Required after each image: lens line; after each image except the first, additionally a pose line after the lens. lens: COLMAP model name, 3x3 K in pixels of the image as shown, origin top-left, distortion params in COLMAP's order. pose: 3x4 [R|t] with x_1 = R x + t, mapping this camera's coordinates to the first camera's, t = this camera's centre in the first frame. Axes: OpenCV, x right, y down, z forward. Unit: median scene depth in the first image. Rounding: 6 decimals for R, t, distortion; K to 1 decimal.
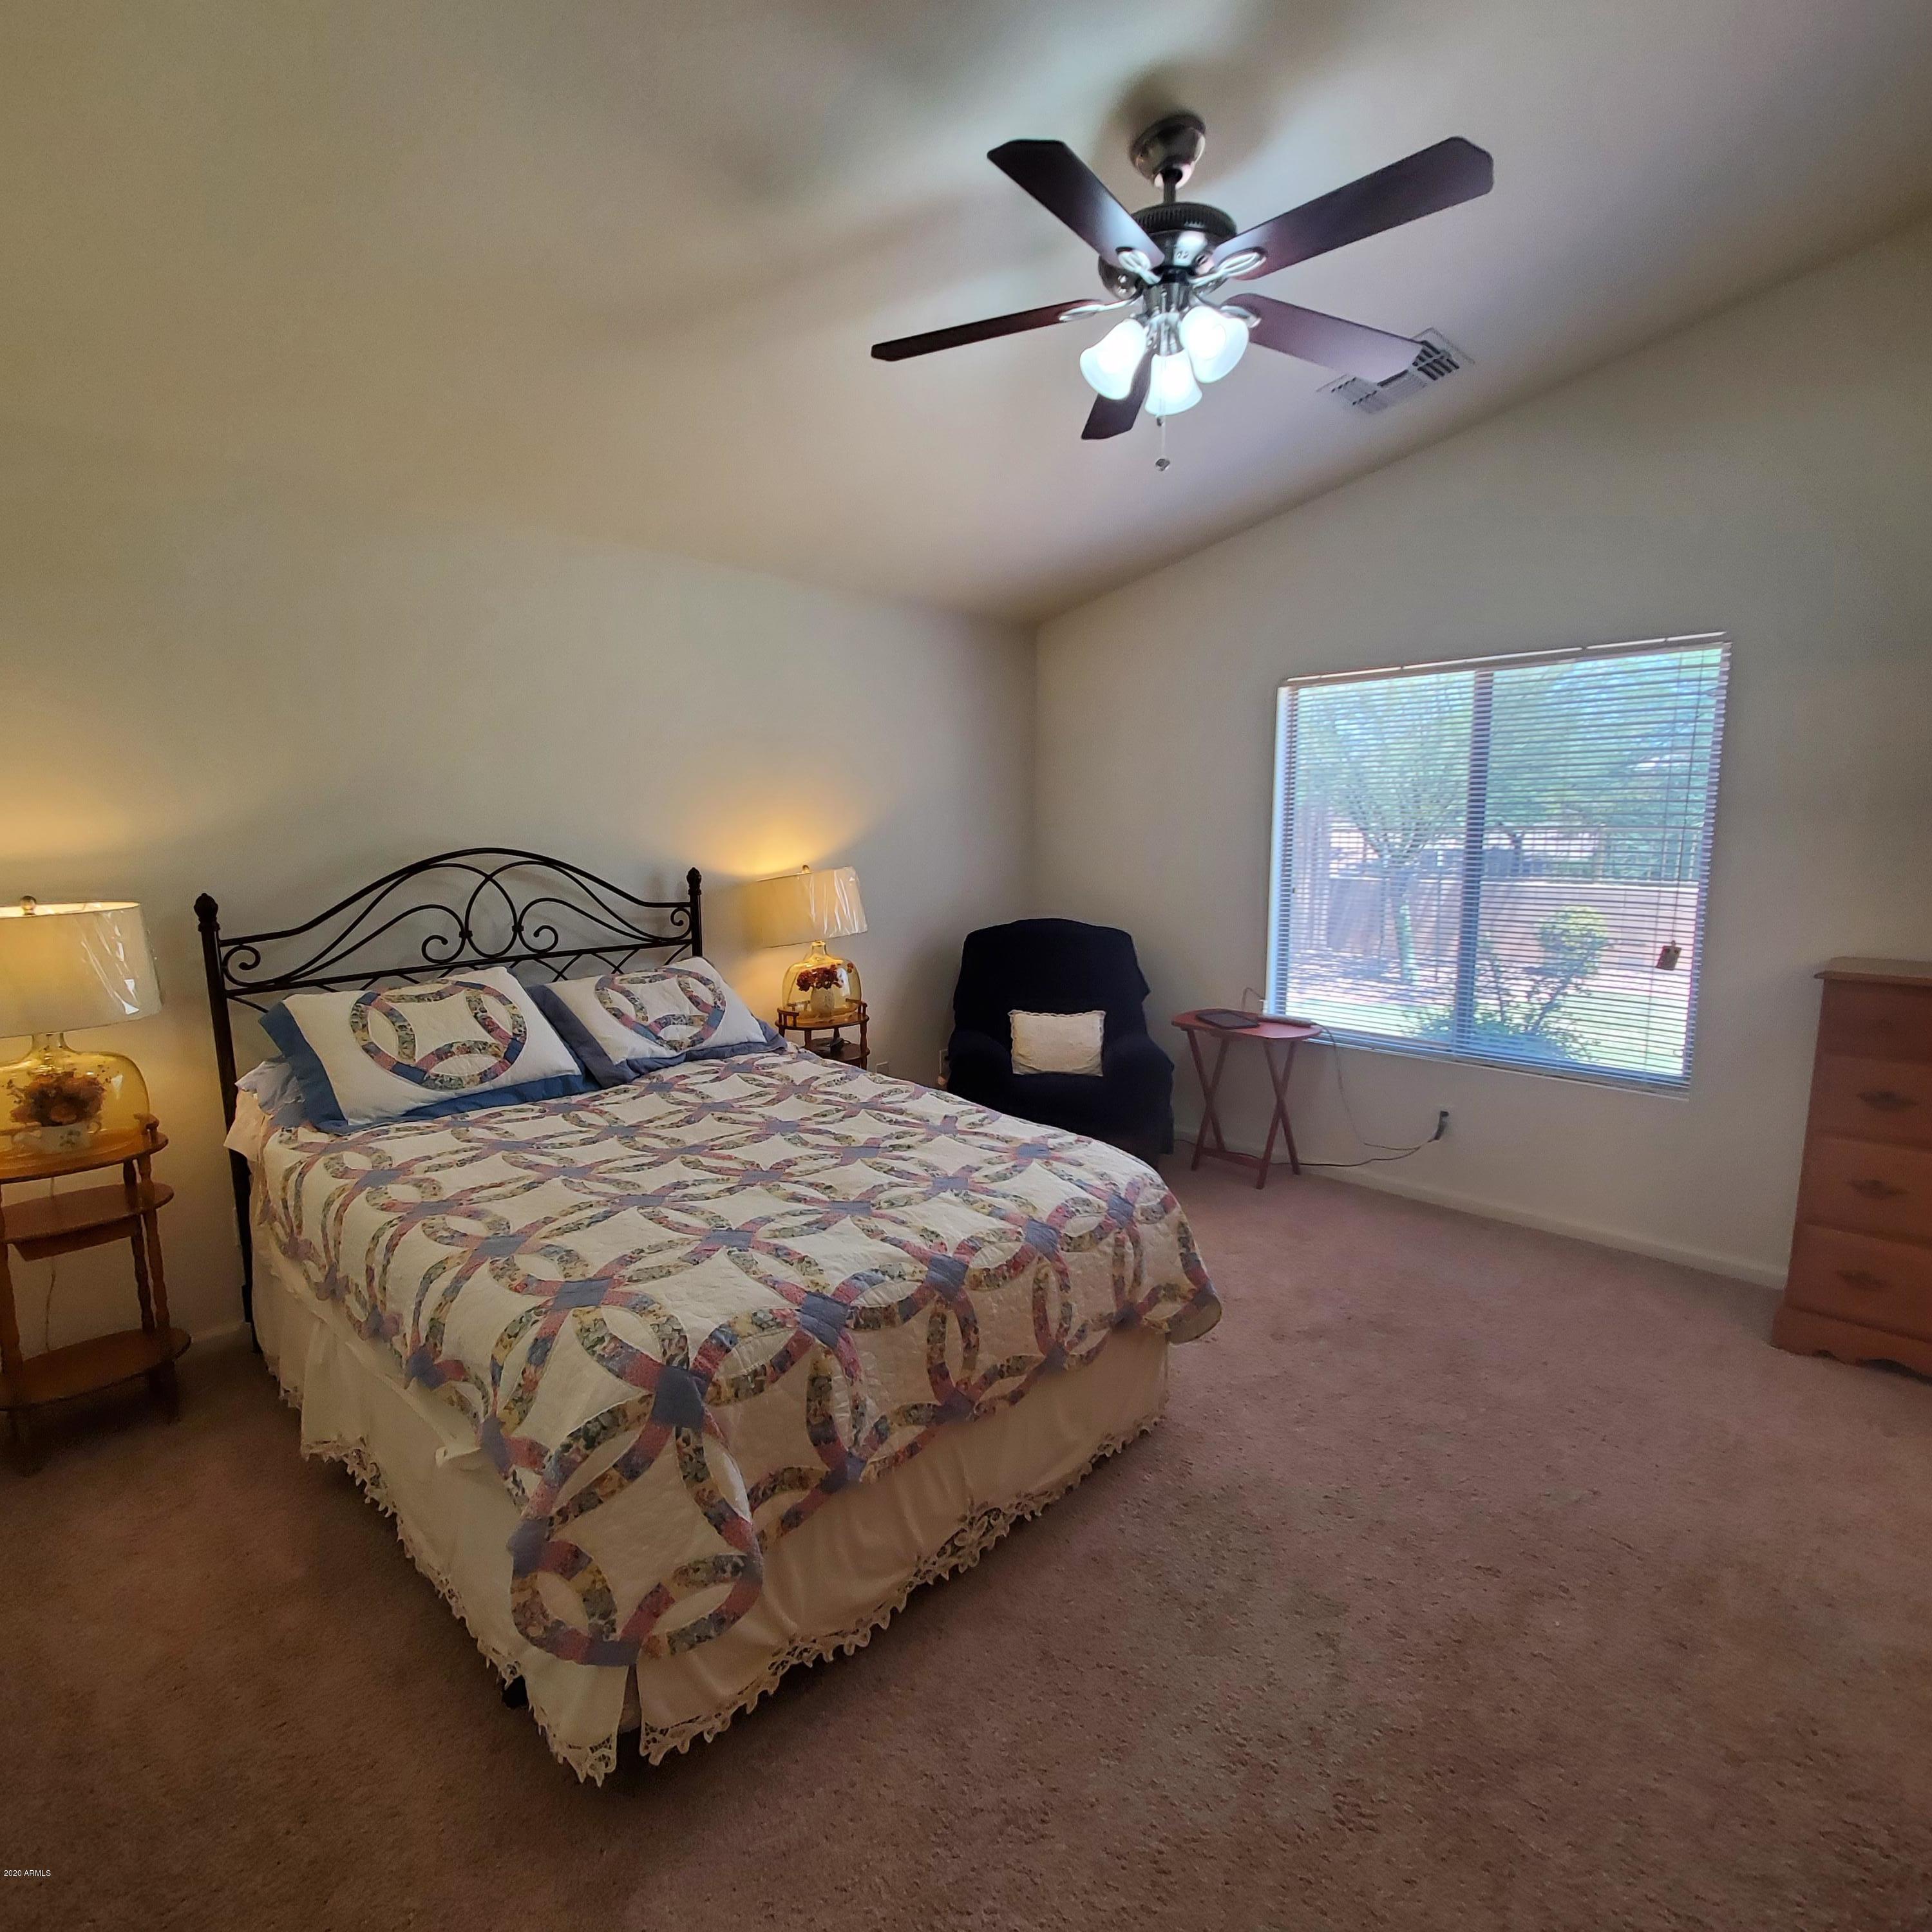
lens RADIAL K [[1025.6, 0, 939.7], [0, 1025.6, 967.9], [0, 0, 1]] dist [0.002657, 0.000149]
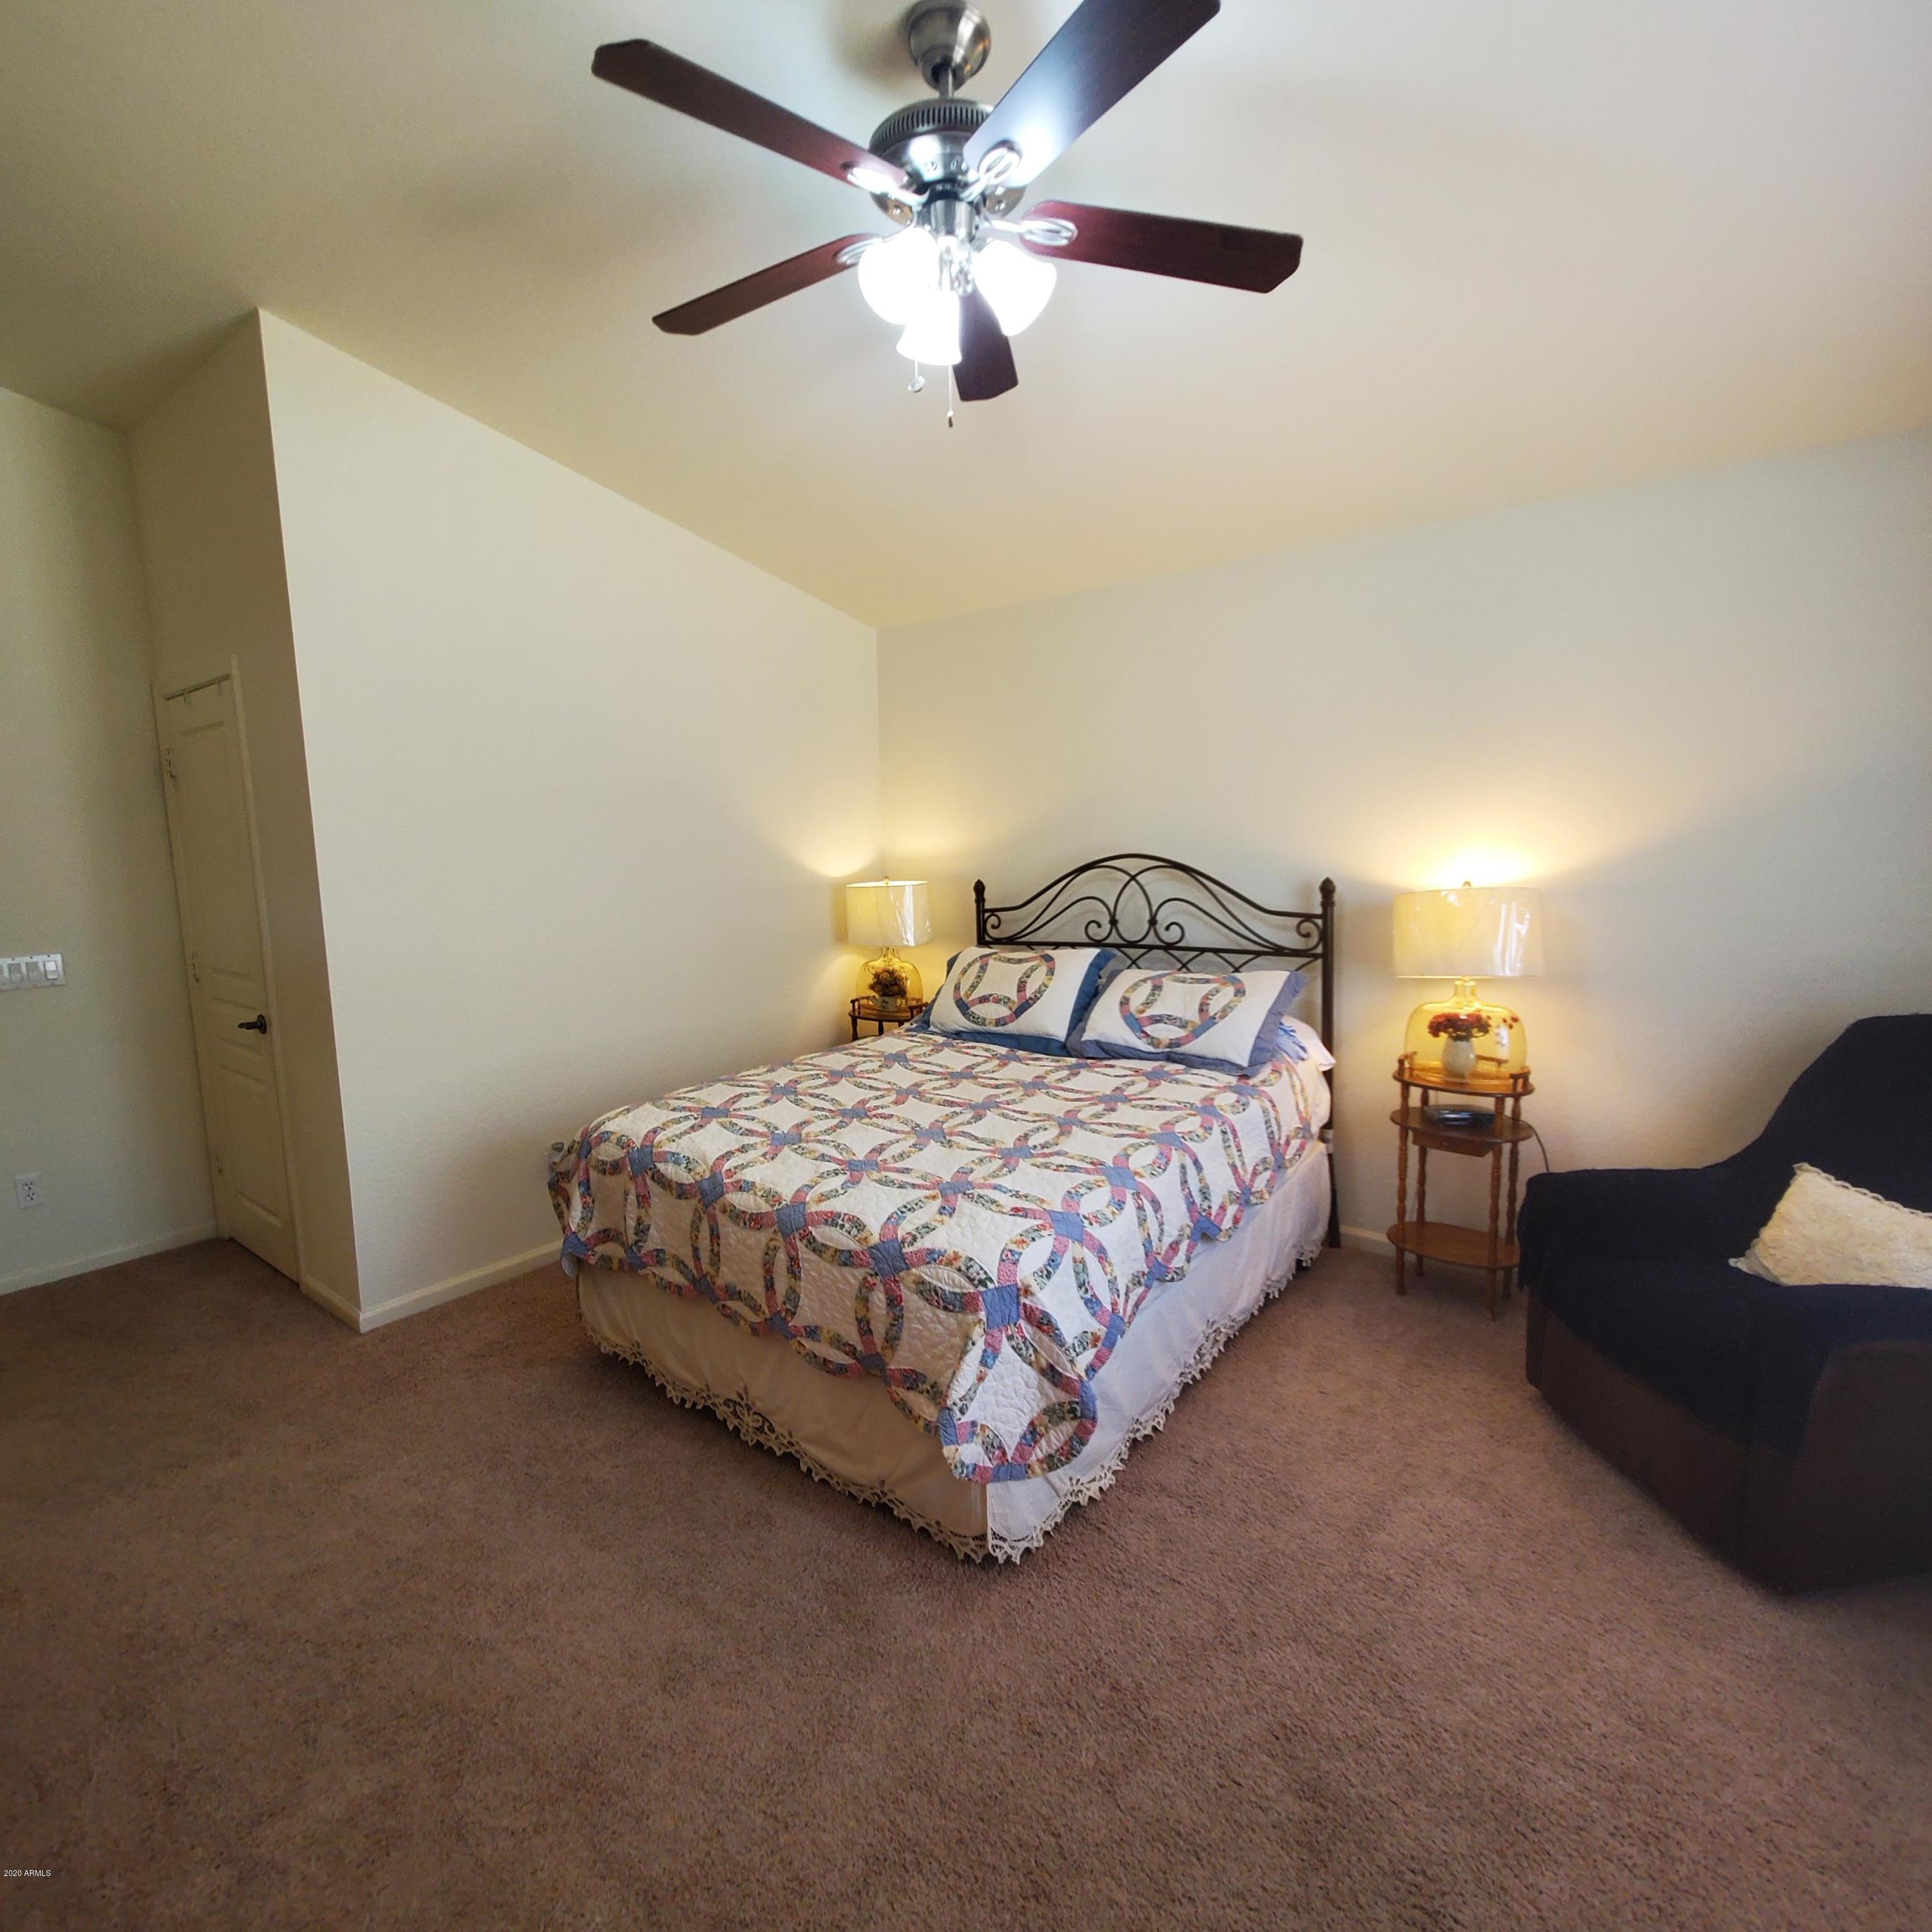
lens RADIAL K [[1025.6, 0, 937.8], [0, 1025.6, 973.1], [0, 0, 1]] dist [0.002657, 0.000149]
pose [[0.099216, 0.134843, -0.985887, 0.820401], [-0.115401, 0.985650, 0.123197, -0.108543], [0.988352, 0.101549, 0.113353, 0.700238]]
